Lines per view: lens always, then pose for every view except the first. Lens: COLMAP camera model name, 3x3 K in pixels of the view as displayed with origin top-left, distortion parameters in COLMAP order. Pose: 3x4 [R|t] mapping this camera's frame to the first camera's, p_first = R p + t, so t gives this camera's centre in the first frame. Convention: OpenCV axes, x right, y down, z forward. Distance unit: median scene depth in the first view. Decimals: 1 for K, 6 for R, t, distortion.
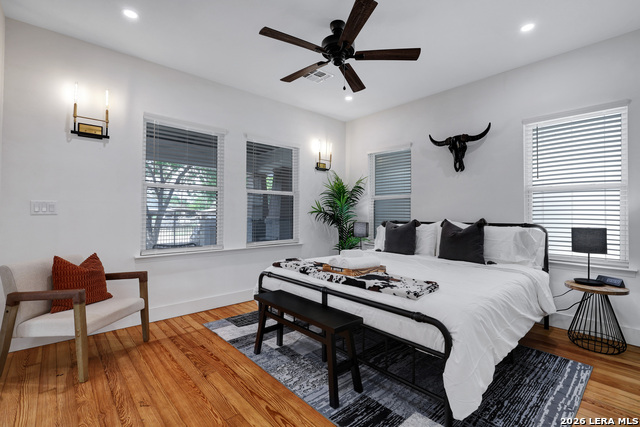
lens RADIAL K [[294.8, 0, 322.6], [0, 294.8, 216.6], [0, 0, 1]] dist [-0.000356, 0.000035]
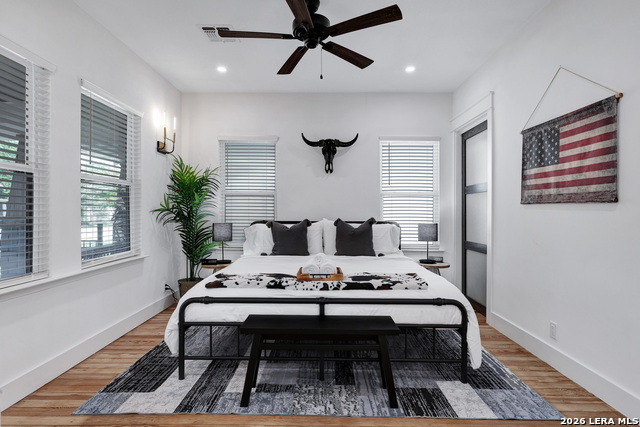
lens RADIAL K [[342.8, 0, 318.9], [0, 342.8, 216.0], [0, 0, 1]] dist [-0.000535, -0.000425]
pose [[0.681202, -0.010511, 0.732020, -0.592140], [0.002896, 0.999928, 0.011663, -0.016363], [-0.732090, -0.005825, 0.681183, 0.232297]]
